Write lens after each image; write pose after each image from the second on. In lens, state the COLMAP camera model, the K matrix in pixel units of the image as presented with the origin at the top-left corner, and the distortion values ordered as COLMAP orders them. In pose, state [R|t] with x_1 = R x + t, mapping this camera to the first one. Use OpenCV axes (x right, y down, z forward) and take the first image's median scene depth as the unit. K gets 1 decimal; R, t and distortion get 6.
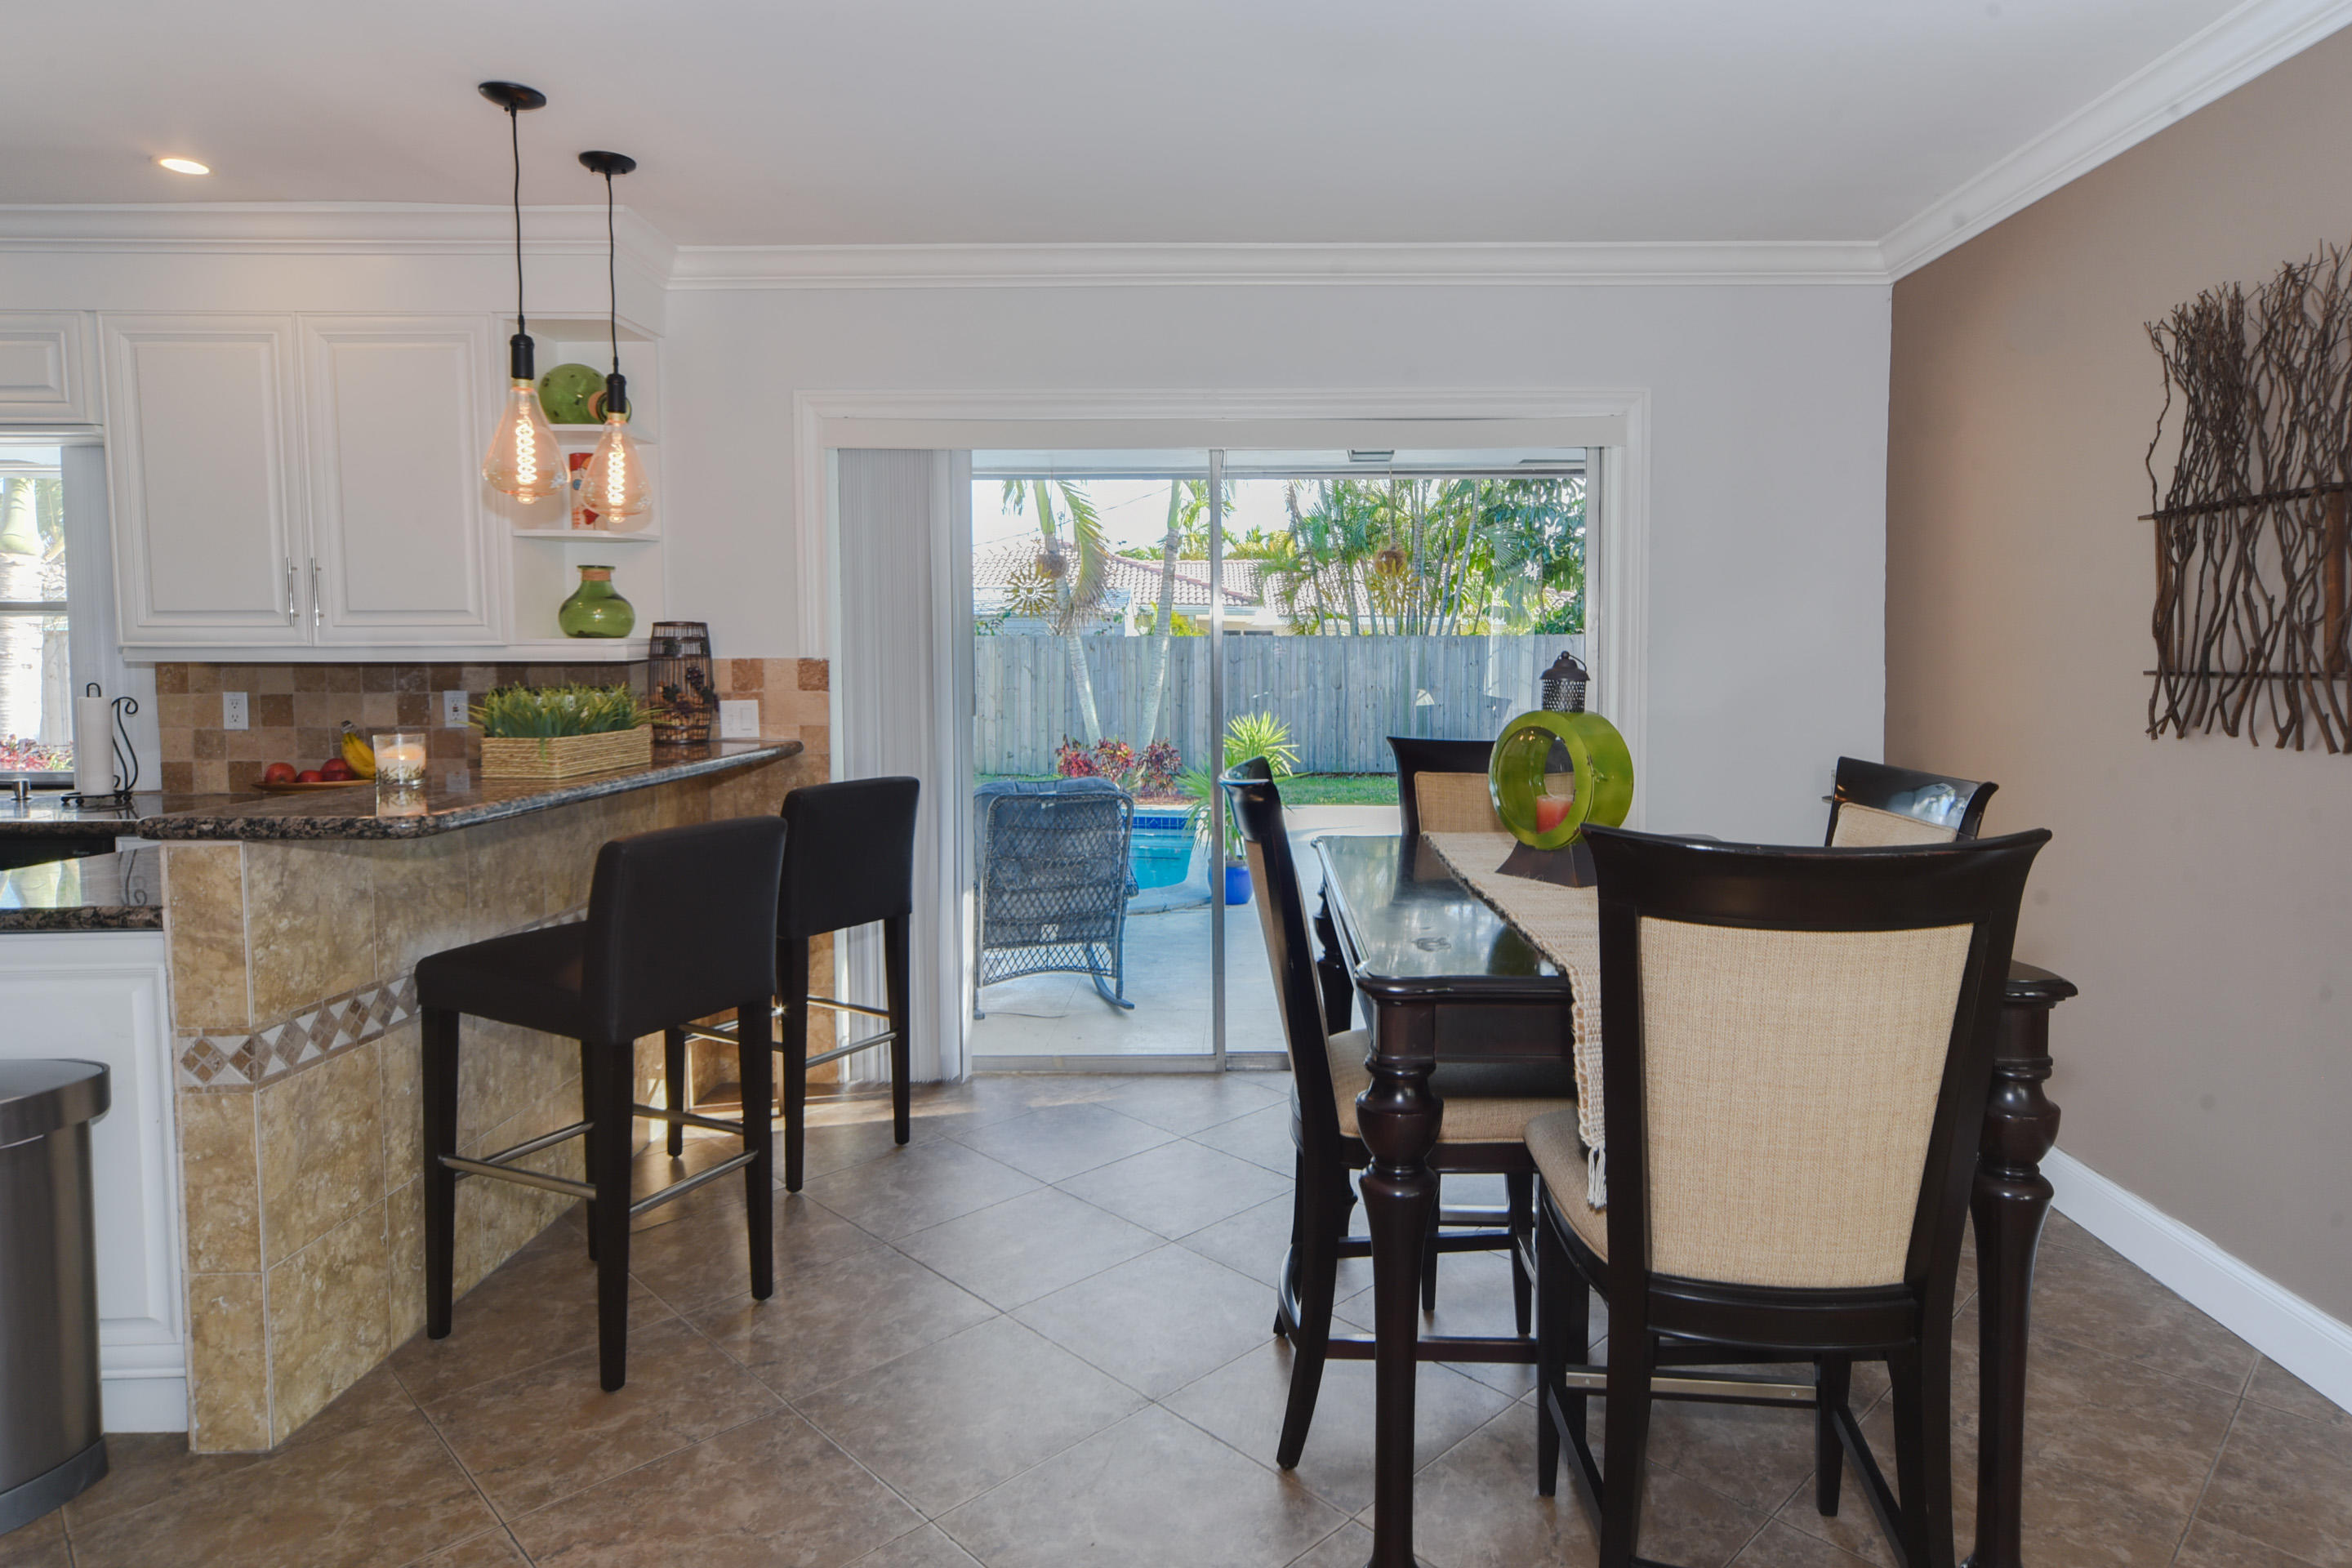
lens RADIAL K [[1336.8, 0, 1251.5], [0, 1336.8, 718.7], [0, 0, 1]] dist [0.002906, 0.004239]
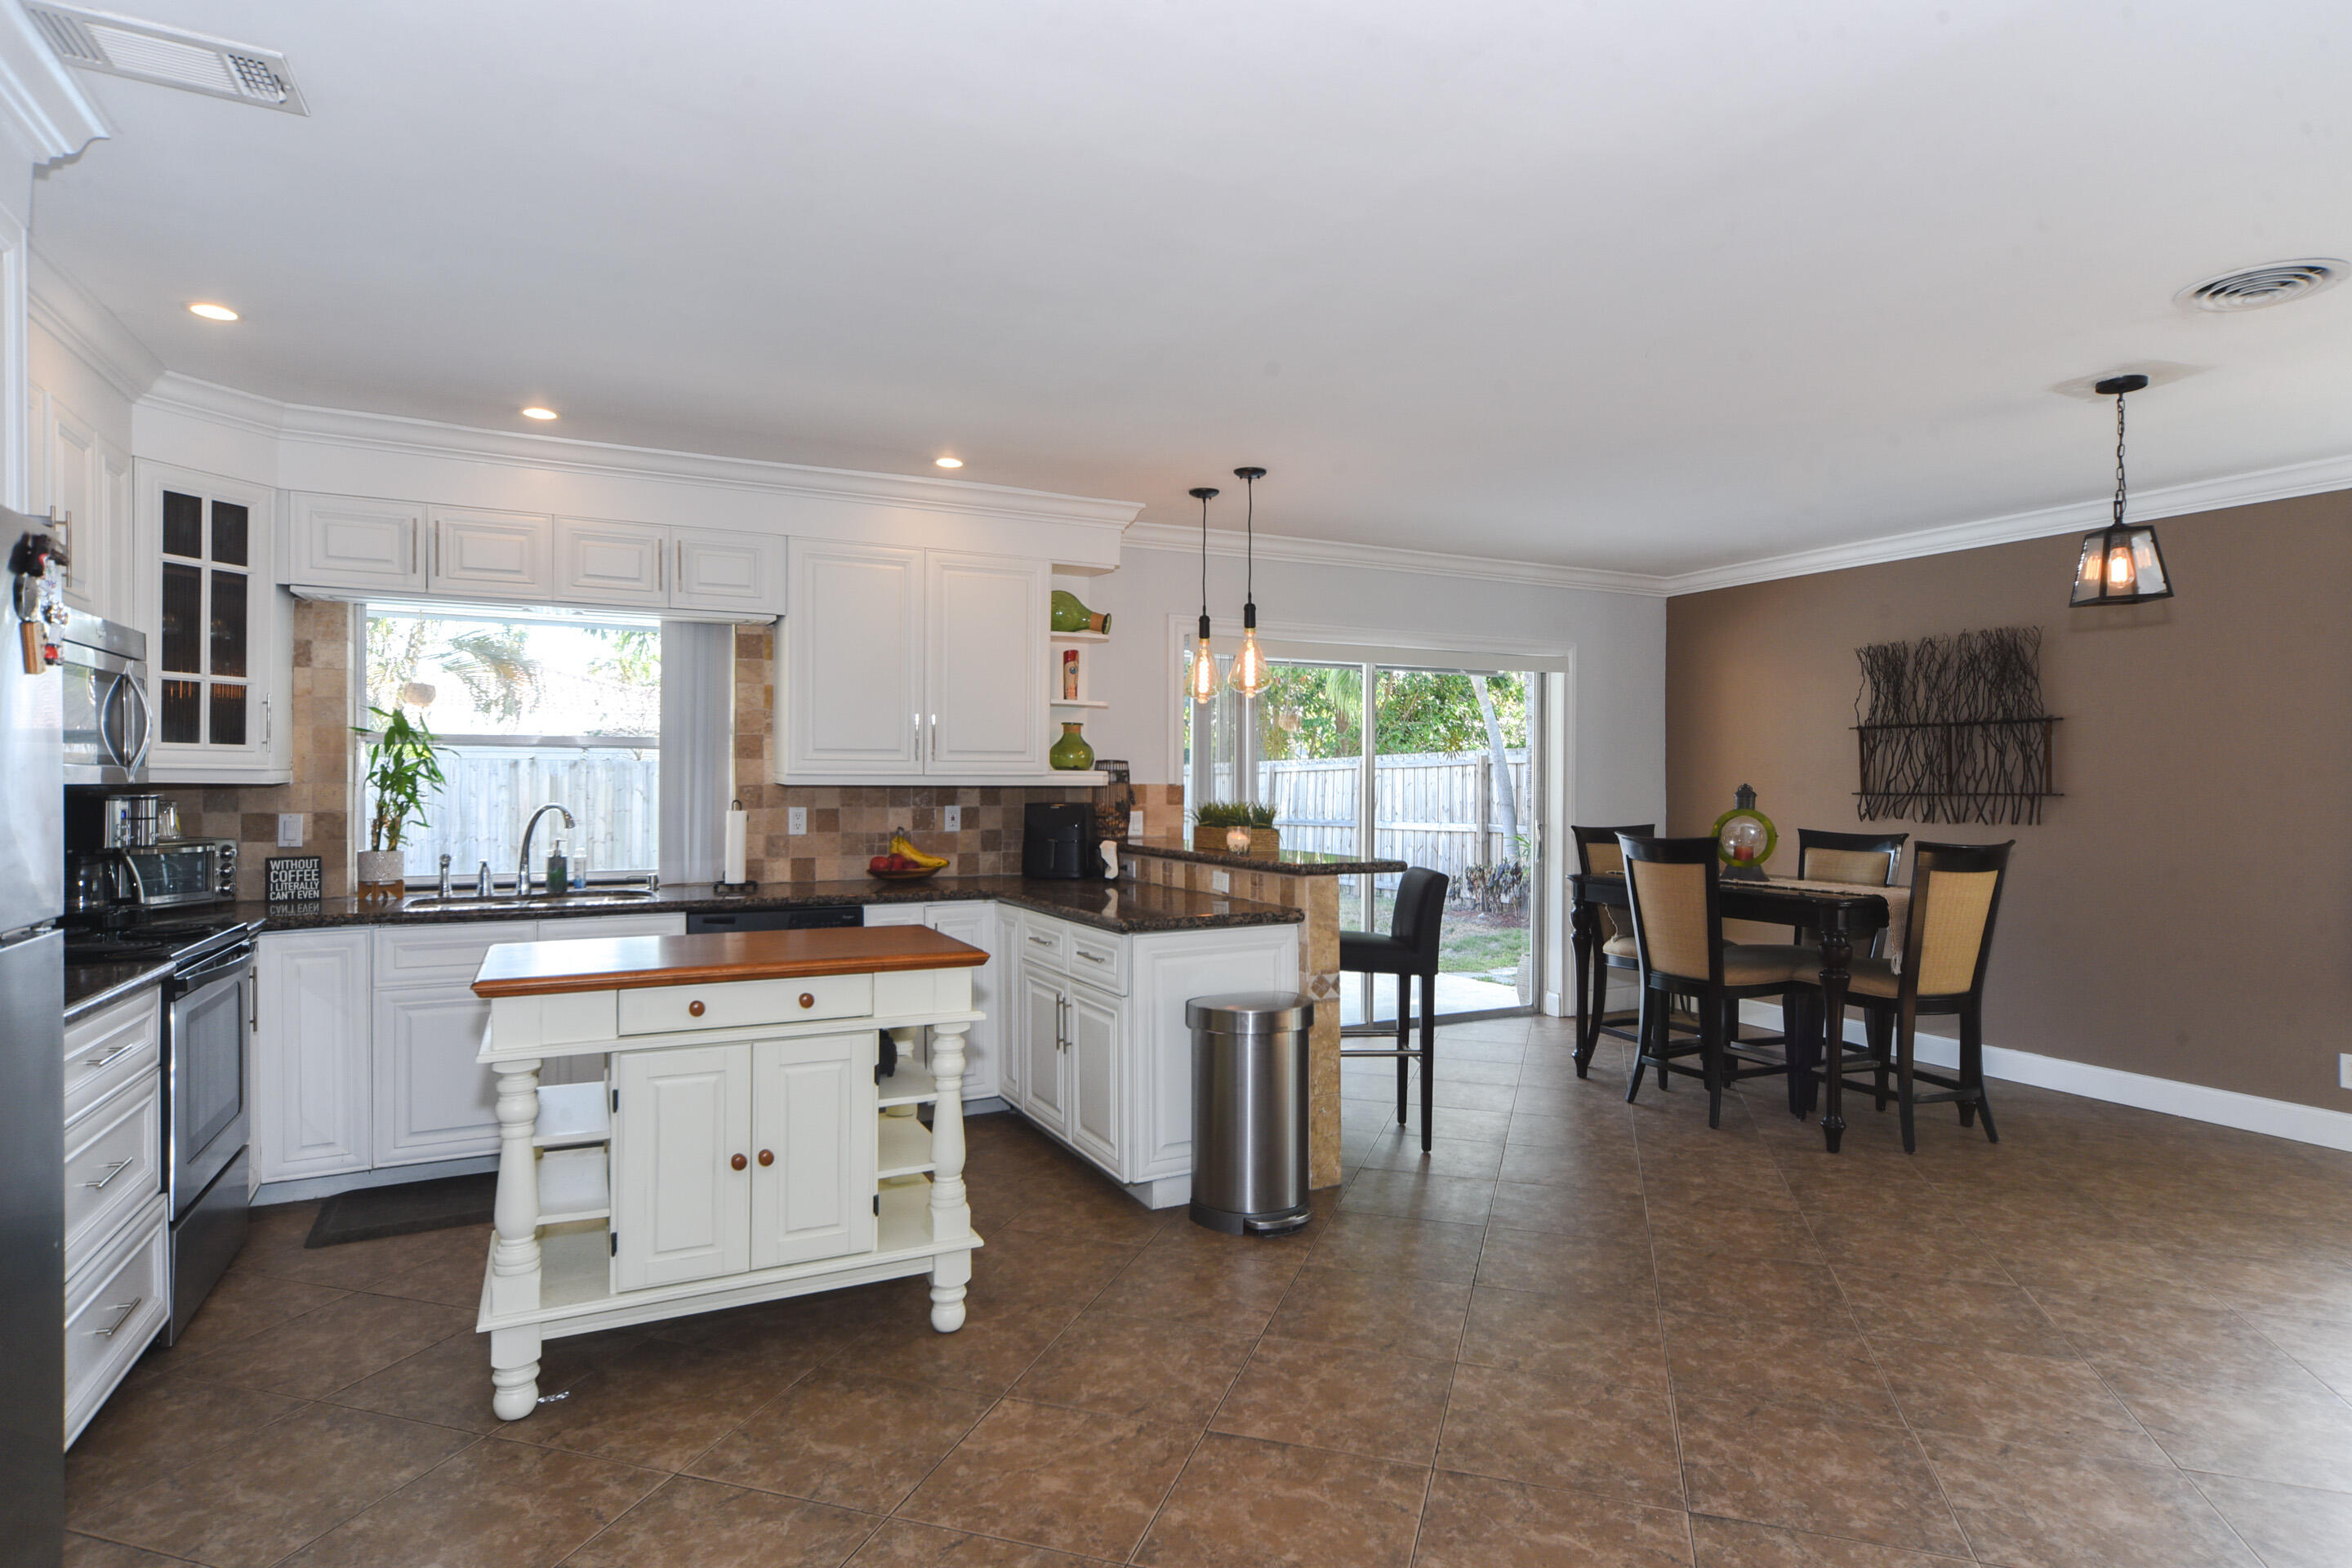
lens RADIAL K [[1245.9, 0, 1189.1], [0, 1245.9, 787.6], [0, 0, 1]] dist [0.000901, 0.007806]
pose [[0.894046, 0.003152, 0.447963, -1.522783], [0.015680, 0.999142, -0.038324, 0.023748], [-0.447700, 0.041287, 0.893230, -0.489712]]
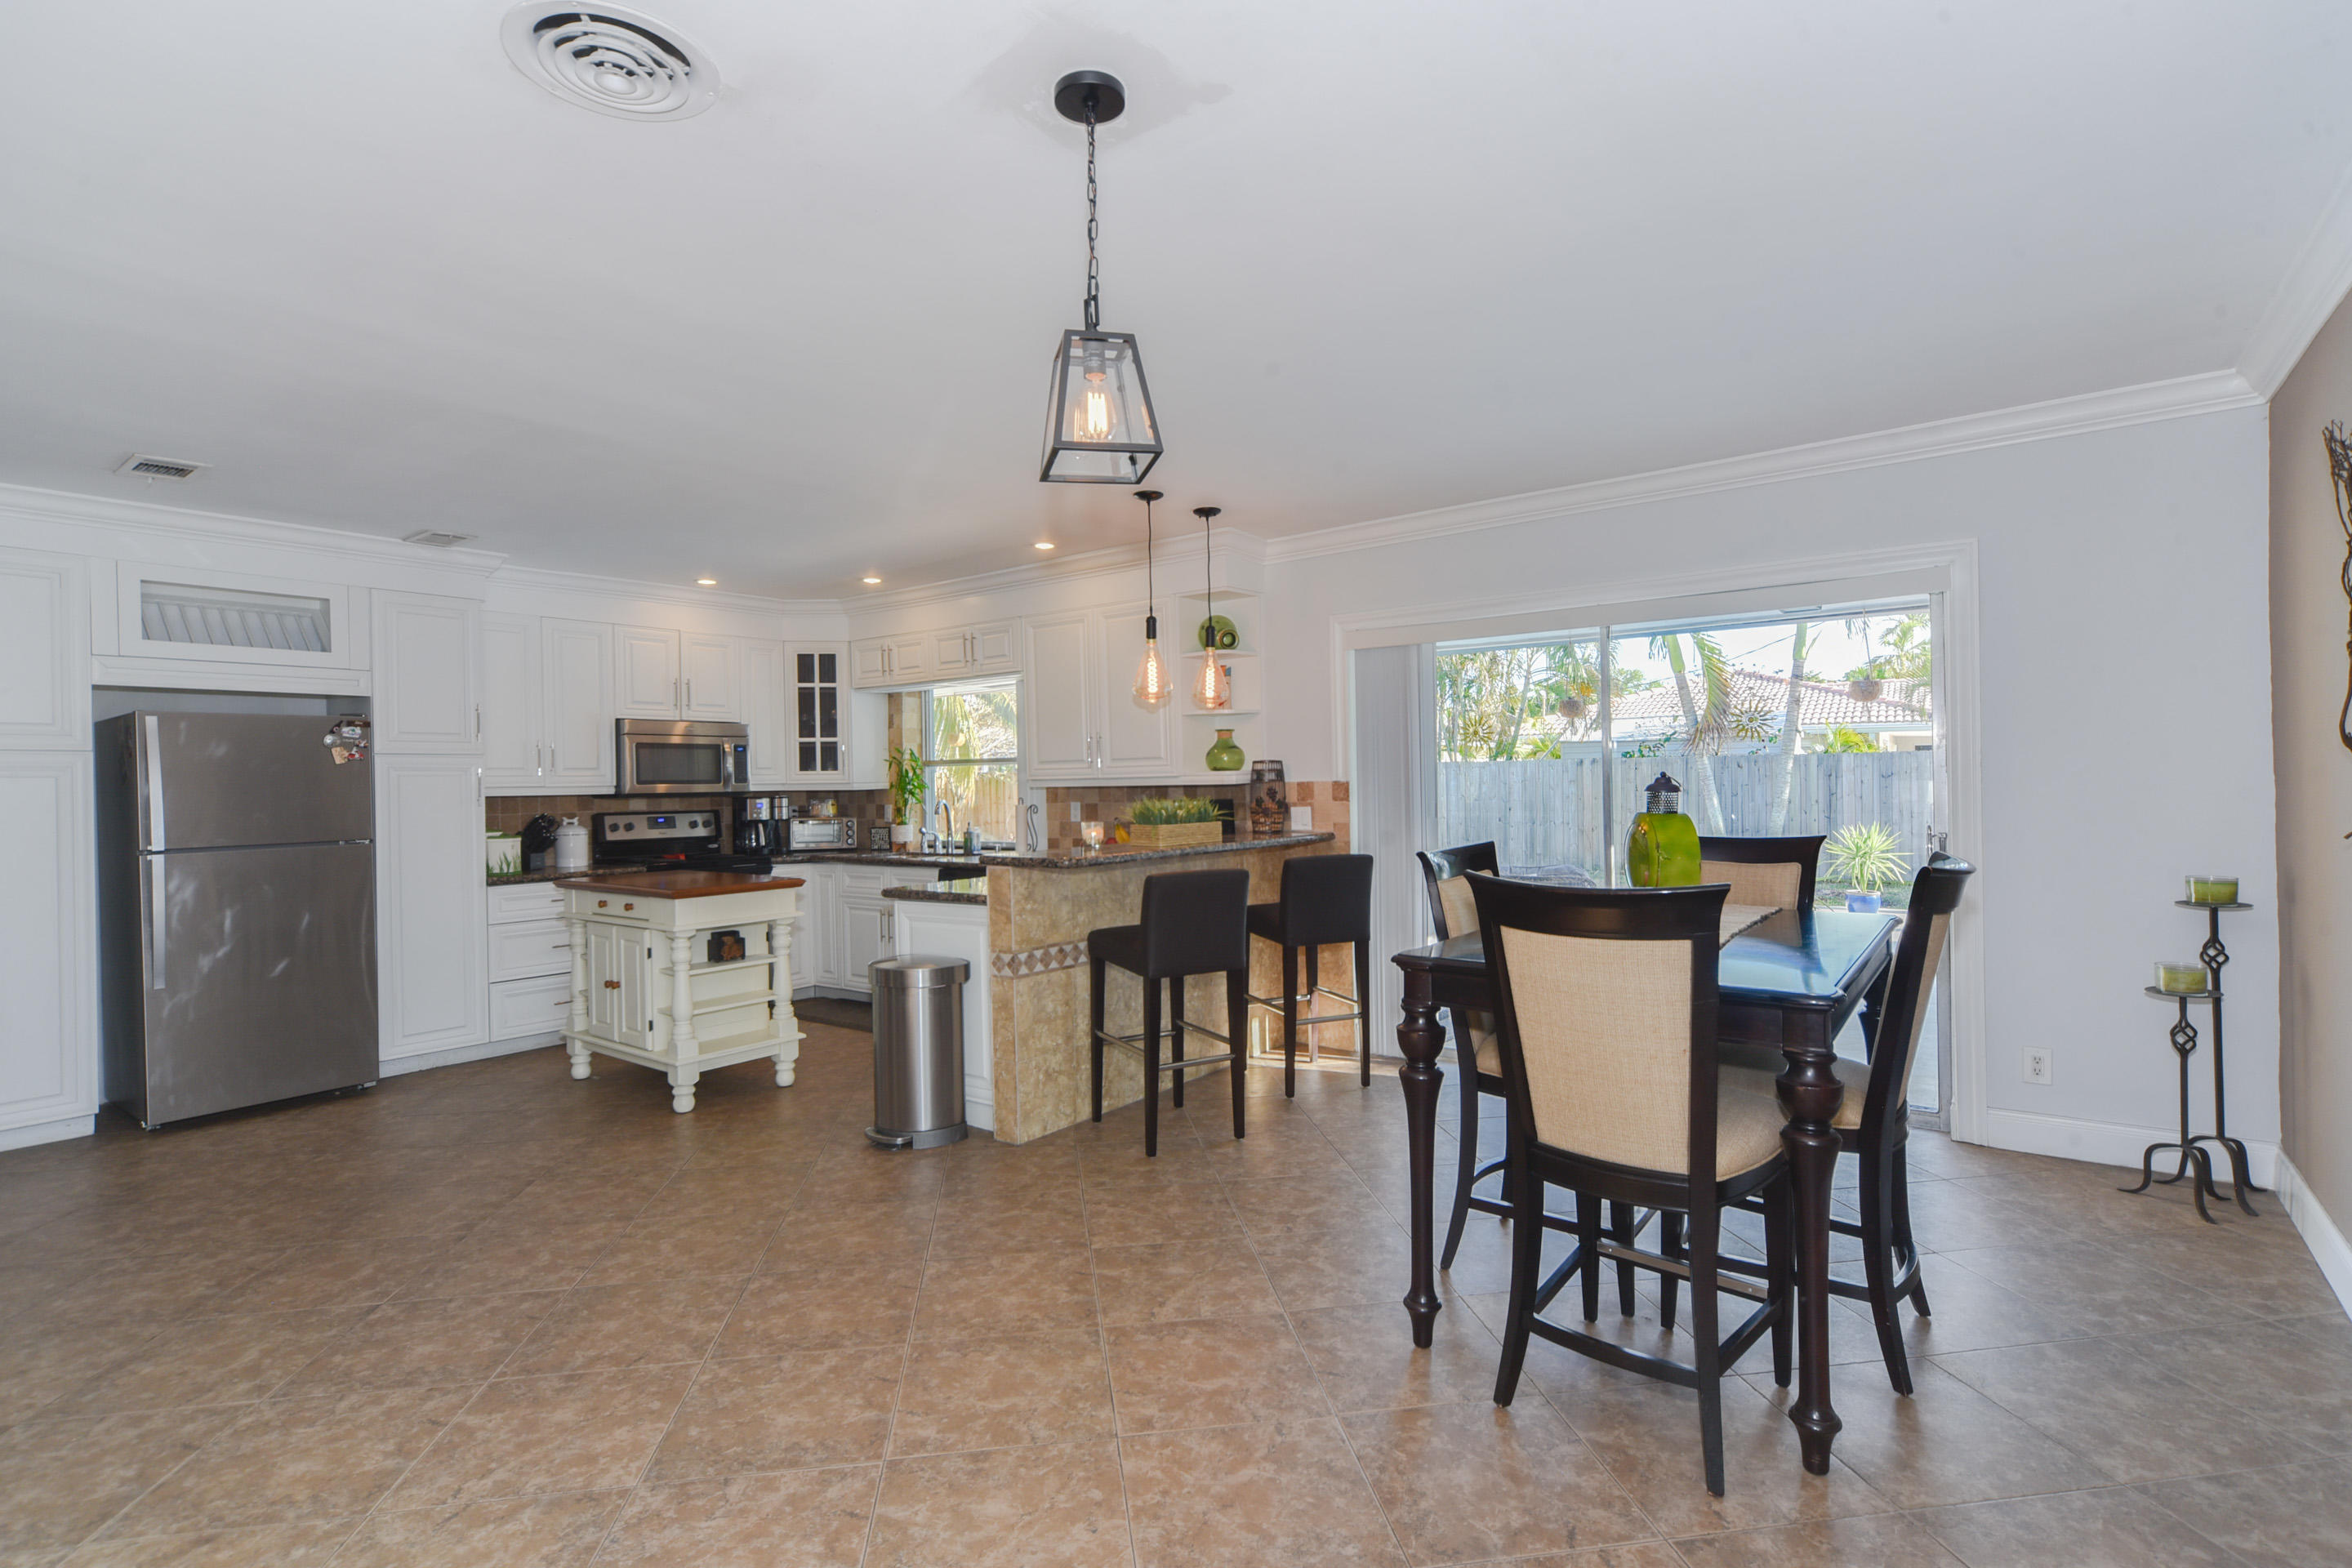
lens RADIAL K [[1098.6, 0, 1183.5], [0, 1098.6, 788.7], [0, 0, 1]] dist [-0.000382, 0.005137]
pose [[0.794118, -0.008043, -0.607710, 0.506883], [-0.013119, 0.999453, -0.030371, 0.010336], [0.607622, 0.032091, 0.793578, -0.246727]]
